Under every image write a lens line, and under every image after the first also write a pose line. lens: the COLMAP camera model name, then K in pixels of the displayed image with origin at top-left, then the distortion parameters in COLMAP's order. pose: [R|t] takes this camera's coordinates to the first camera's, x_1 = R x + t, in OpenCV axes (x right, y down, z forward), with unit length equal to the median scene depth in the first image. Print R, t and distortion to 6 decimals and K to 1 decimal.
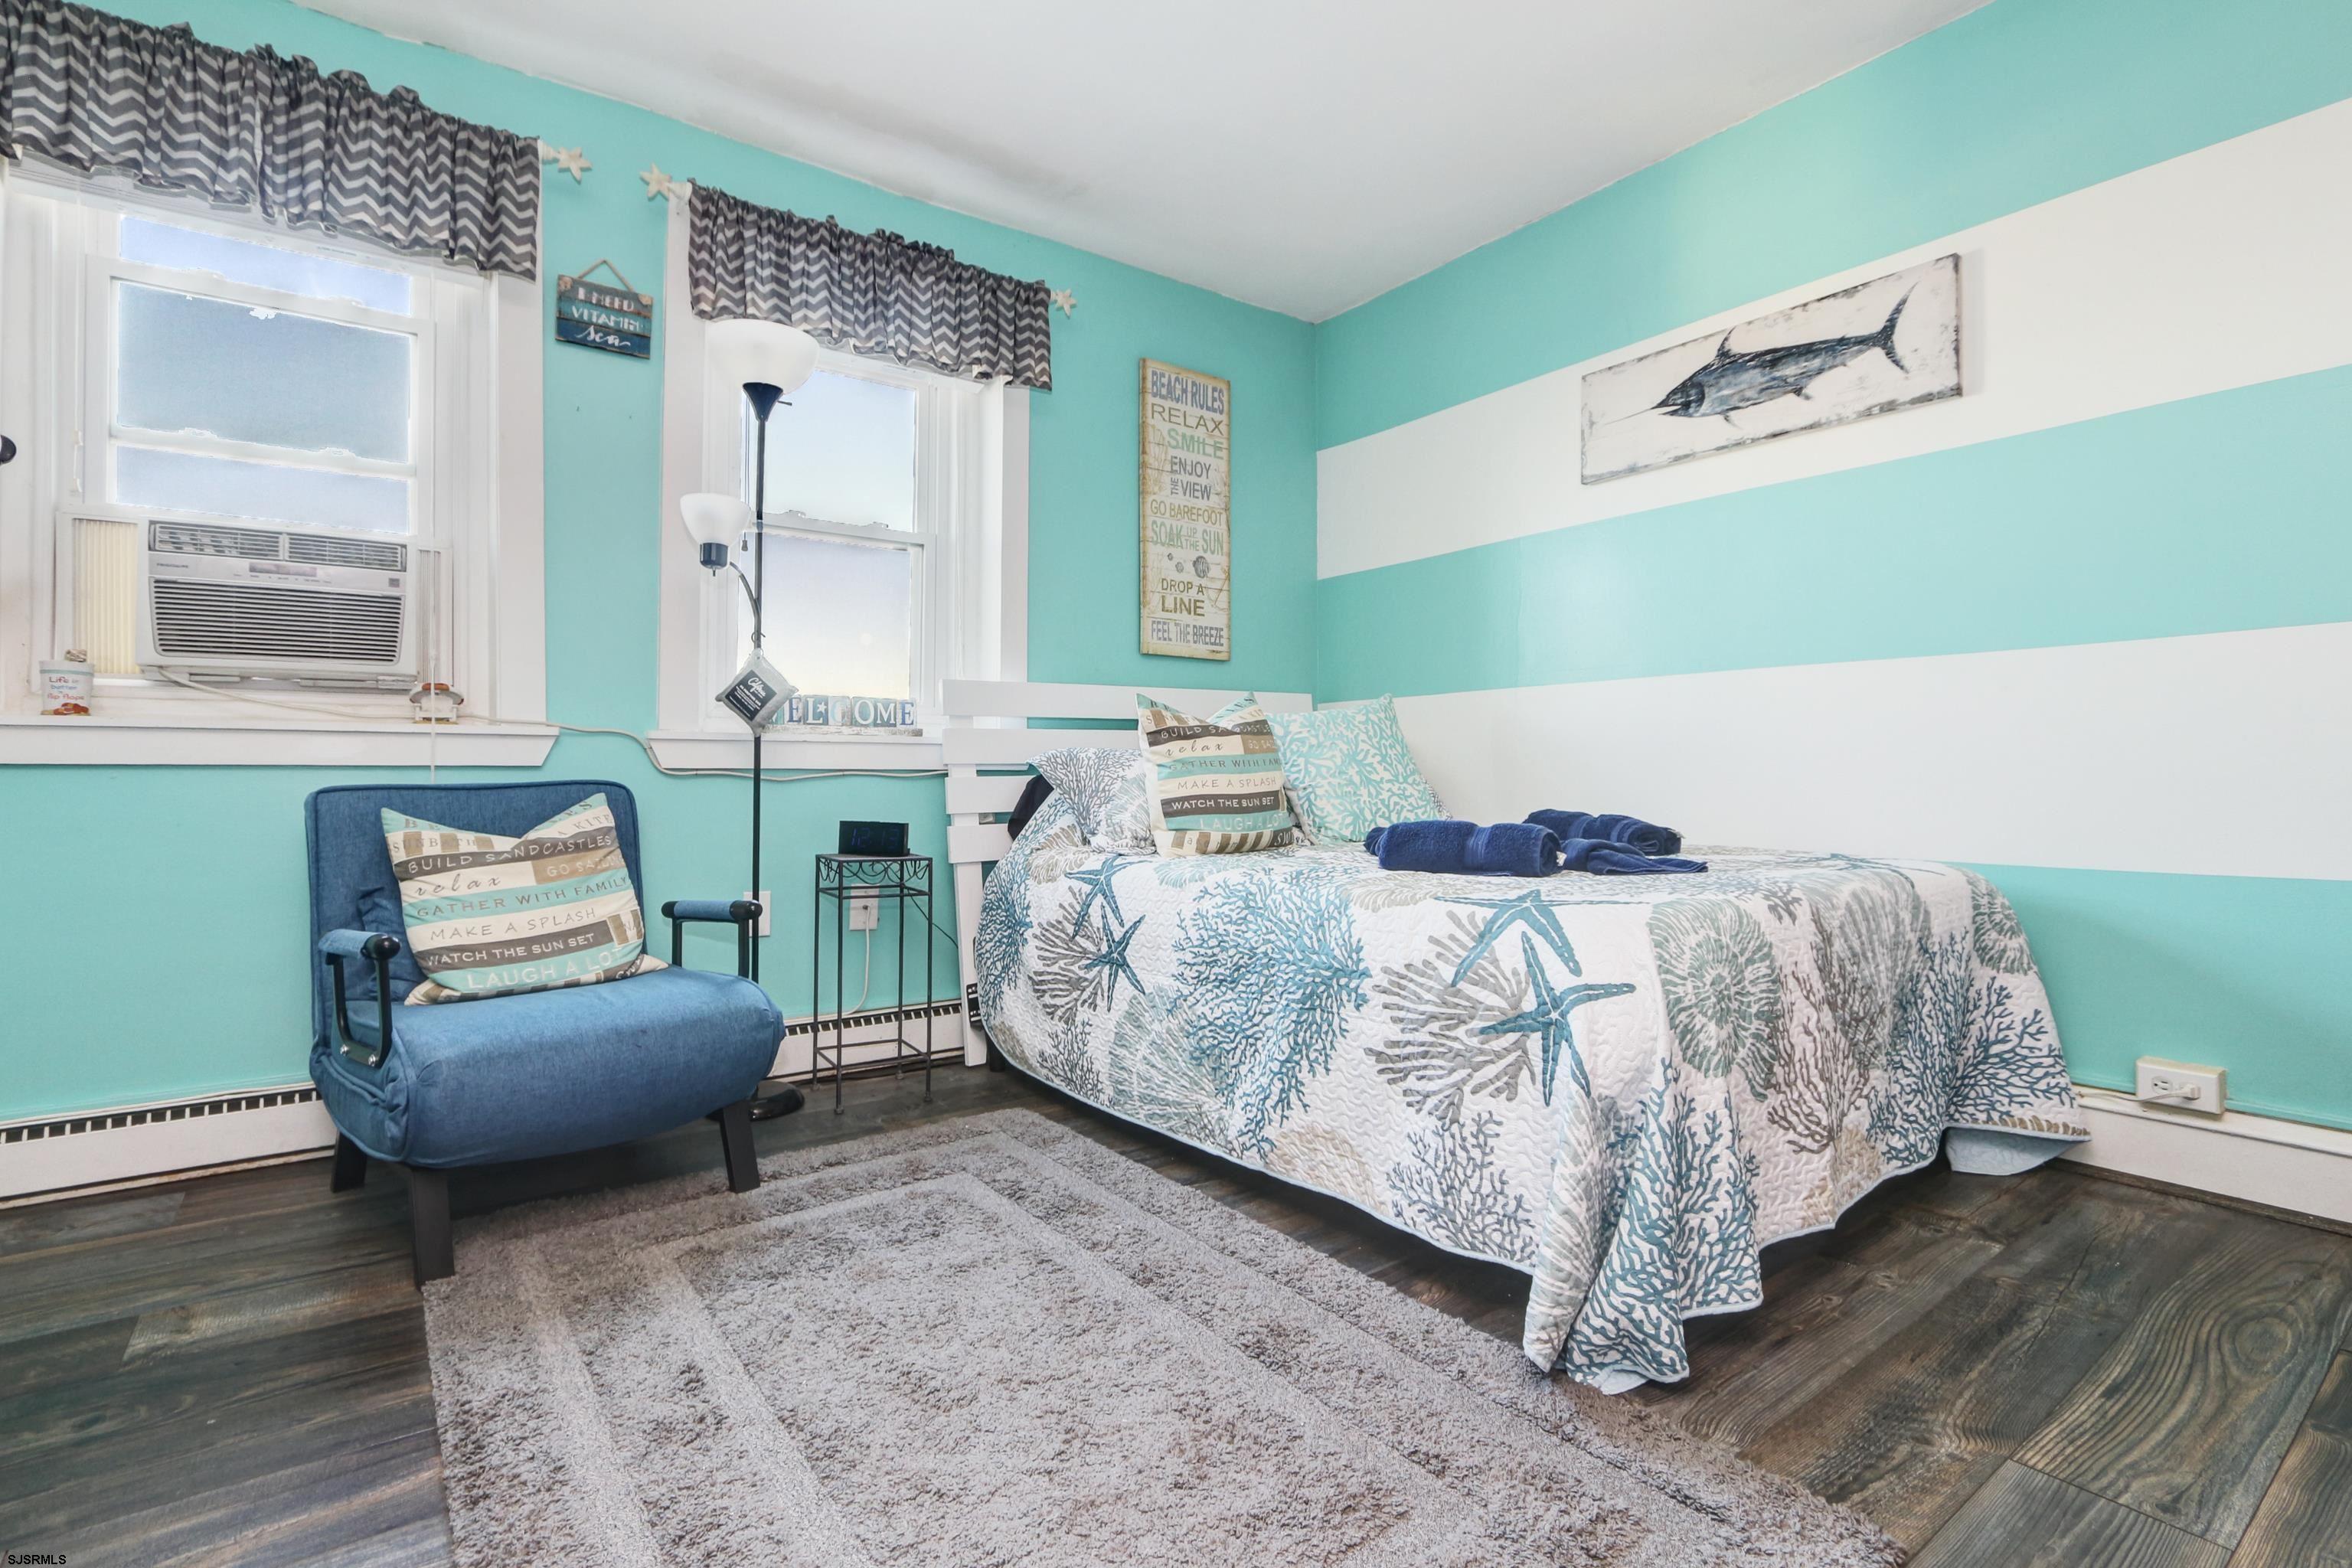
lens RADIAL K [[1103.9, 0, 1170.3], [0, 1103.9, 750.8], [0, 0, 1]] dist [-0.016712, 0.001337]
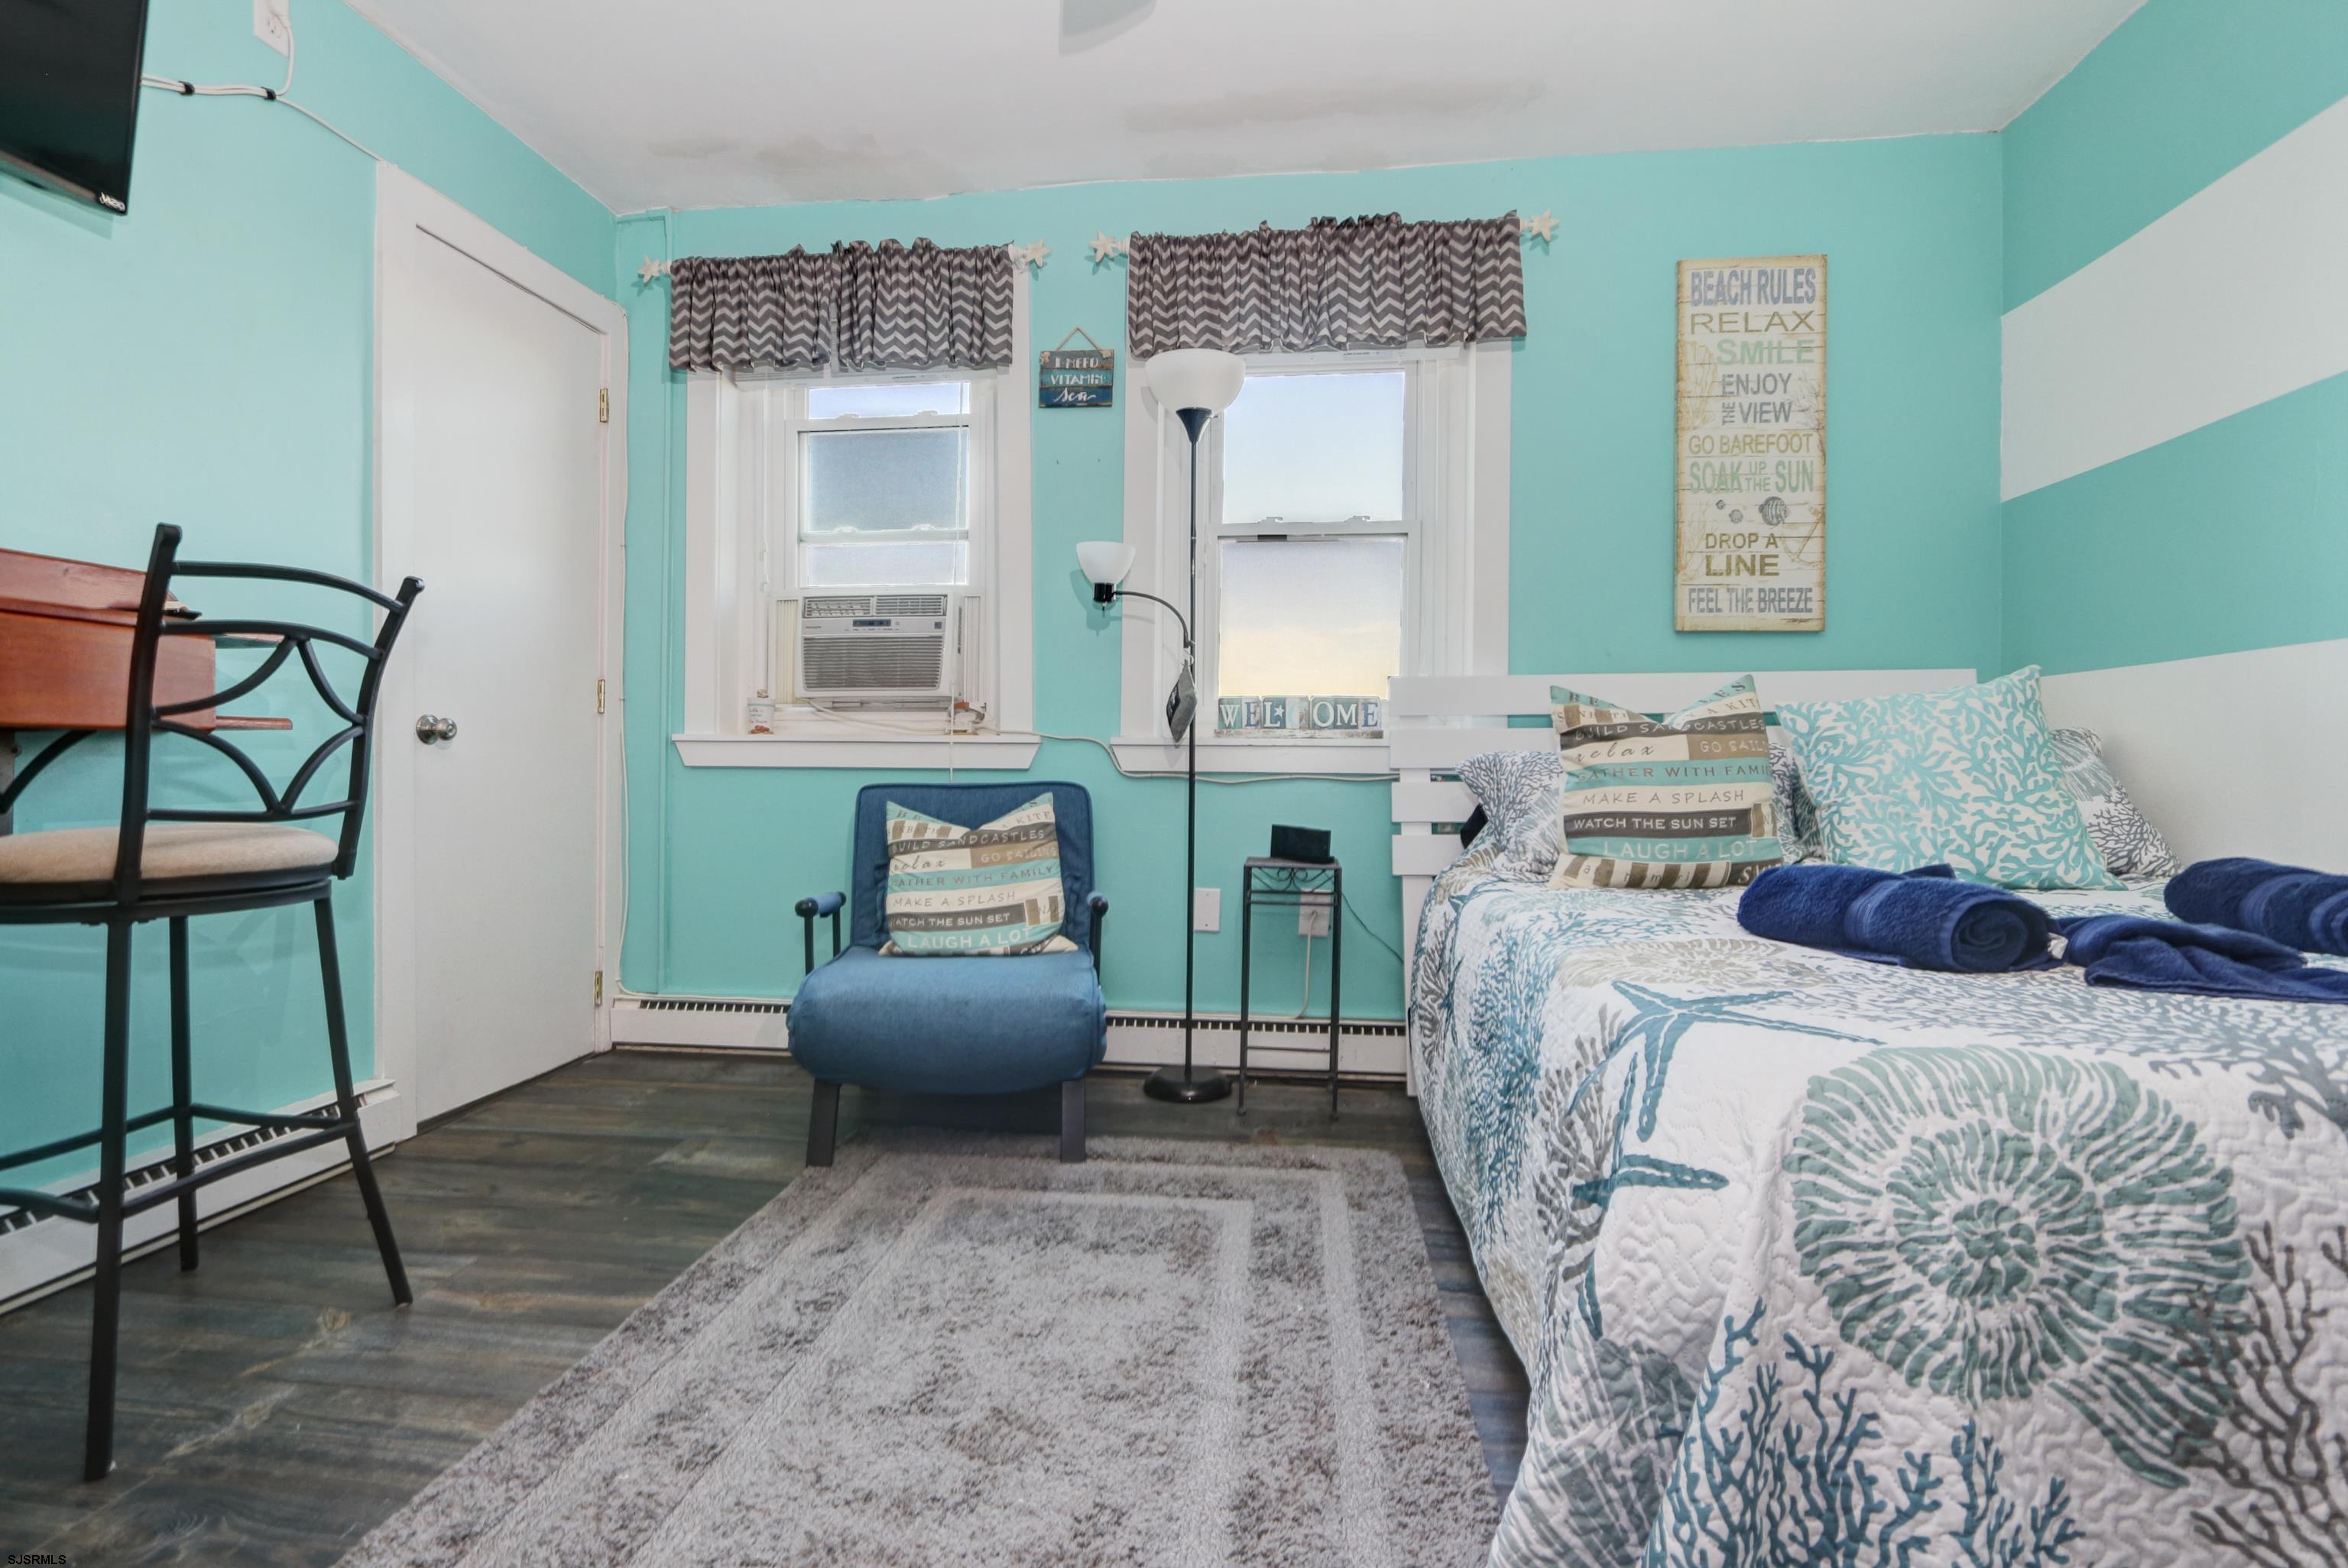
lens RADIAL K [[1101.9, 0, 1151.5], [0, 1101.9, 759.6], [0, 0, 1]] dist [-0.016712, 0.001337]
pose [[0.729025, 0.002471, -0.684483, 0.378063], [0.007478, 0.999905, 0.011574, -0.010029], [0.684446, -0.013557, 0.728937, 0.239252]]
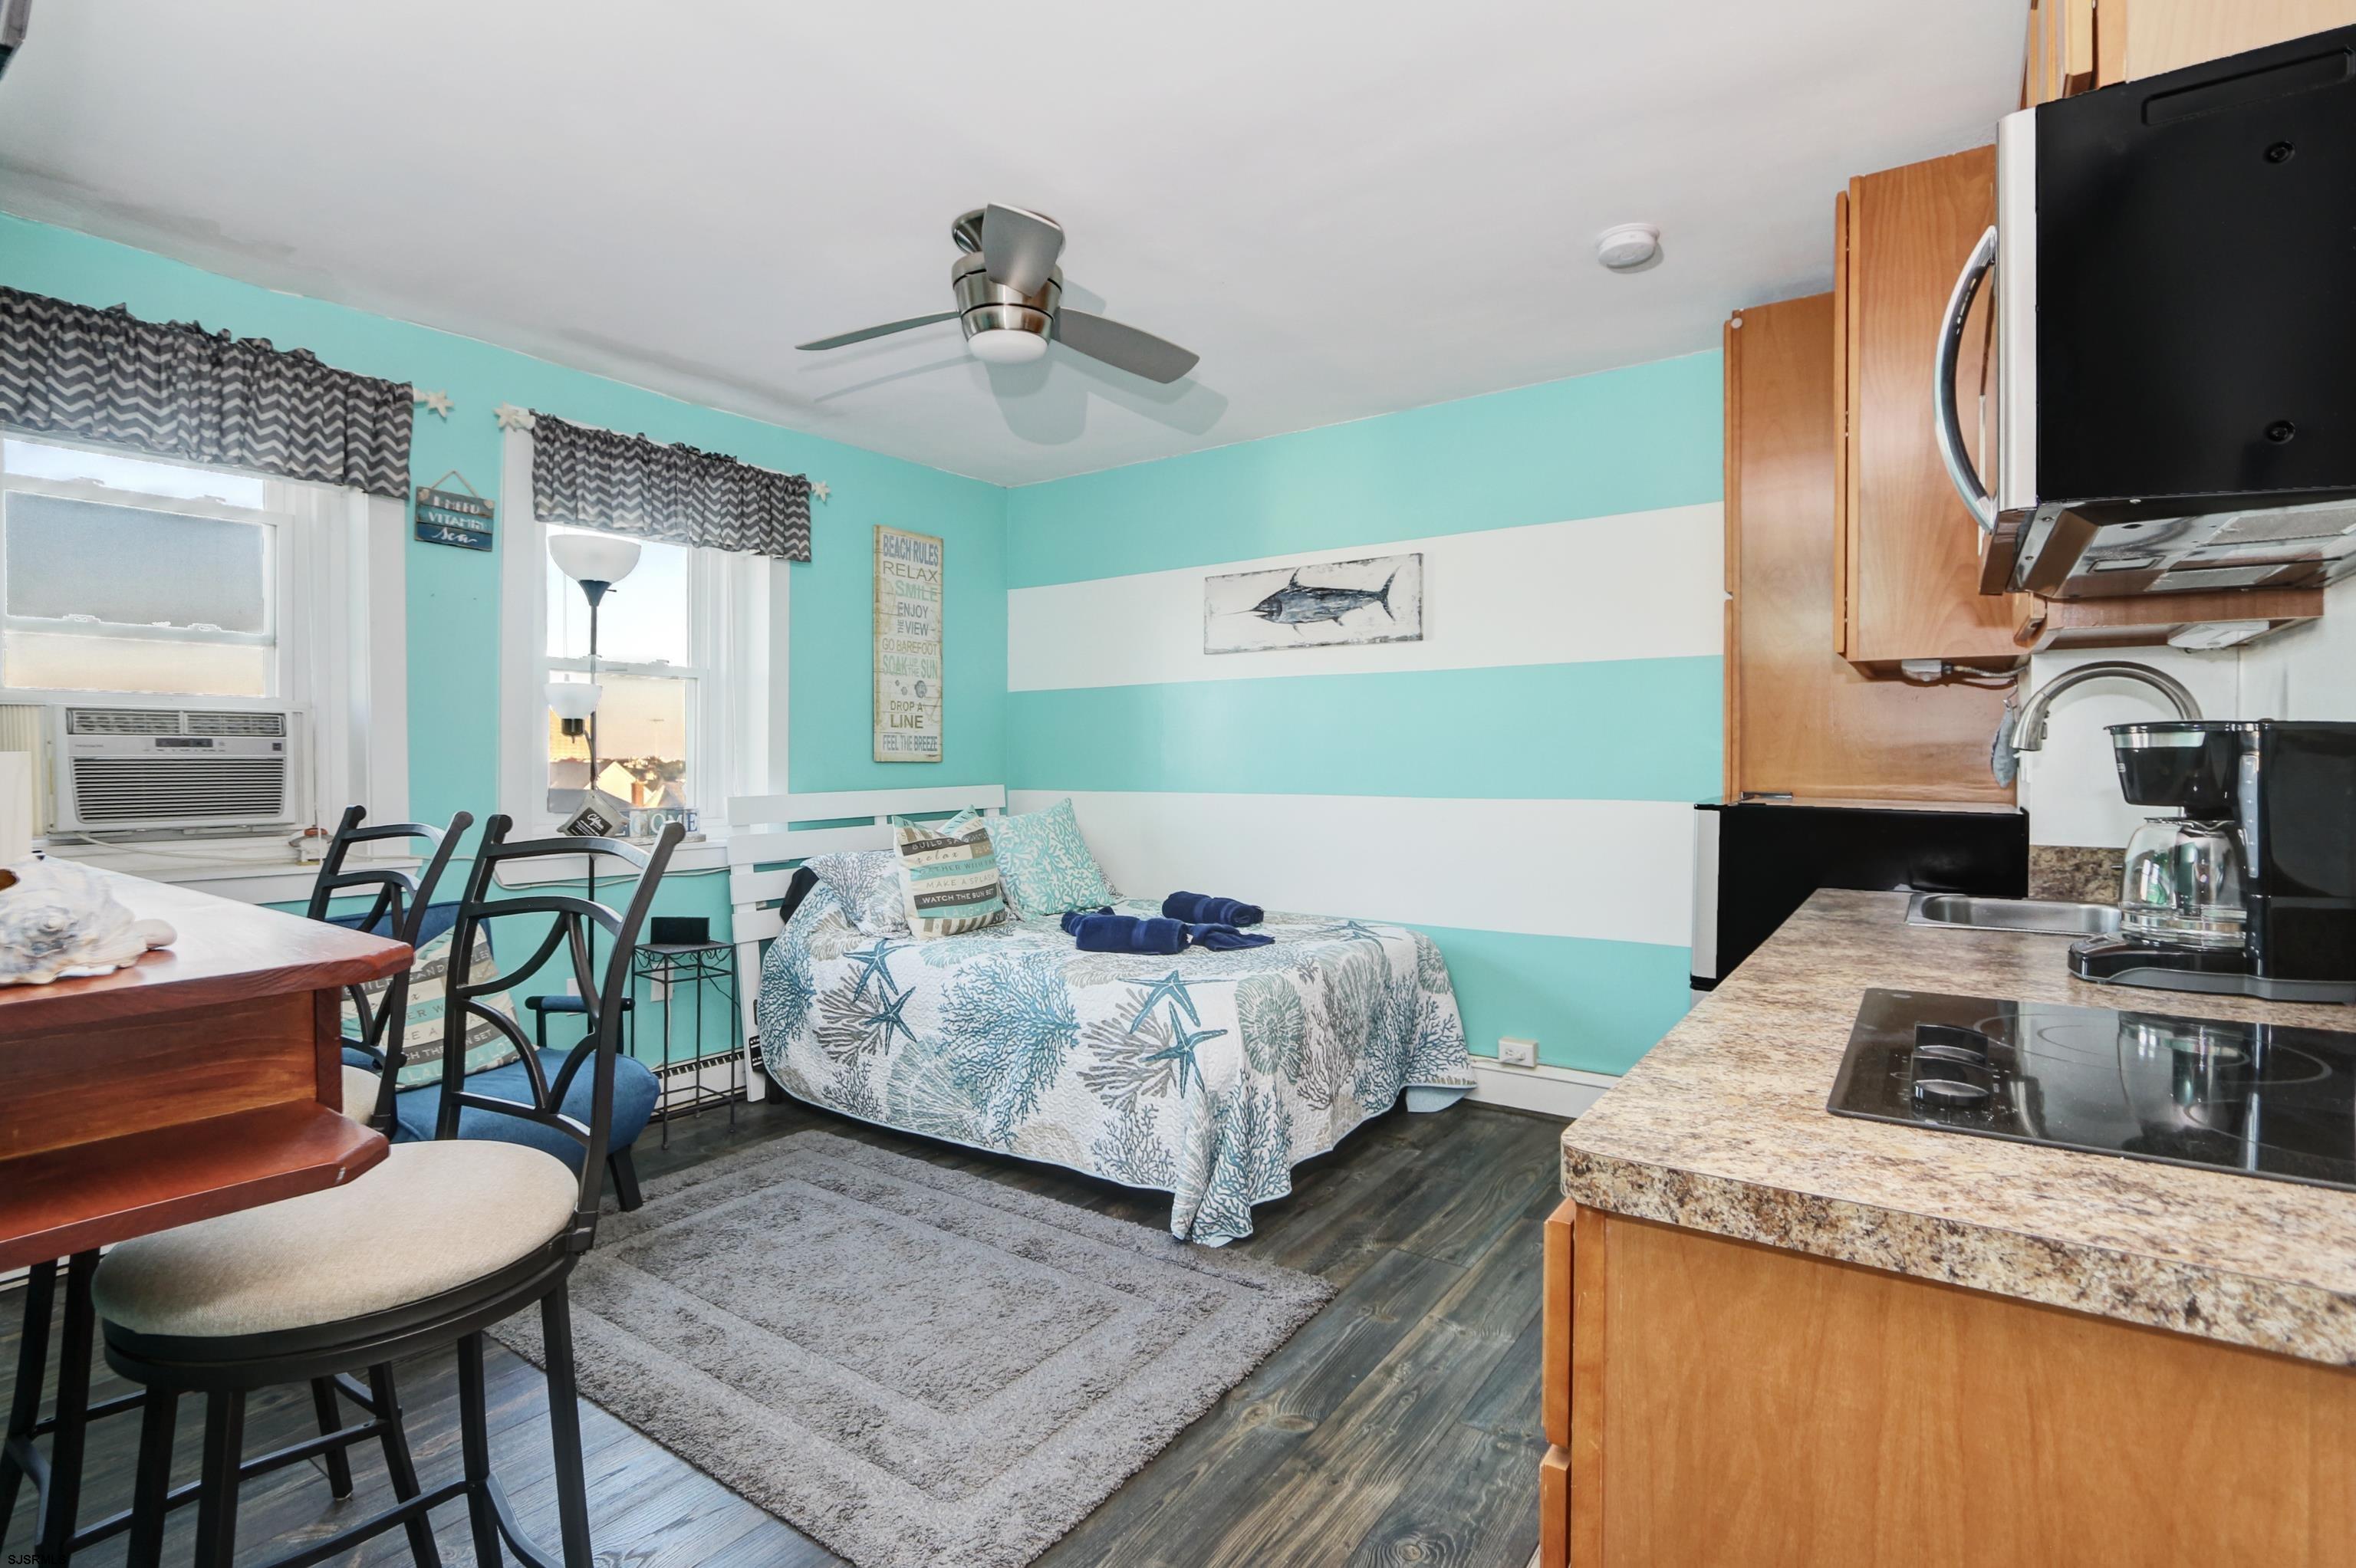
lens RADIAL K [[1105.7, 0, 1157.4], [0, 1105.7, 749.5], [0, 0, 1]] dist [-0.016712, 0.001337]
pose [[0.950769, 0.003246, 0.309884, -0.171779], [-0.005452, 0.999966, 0.006254, -0.172593], [-0.309853, -0.007635, 0.950754, -0.466320]]
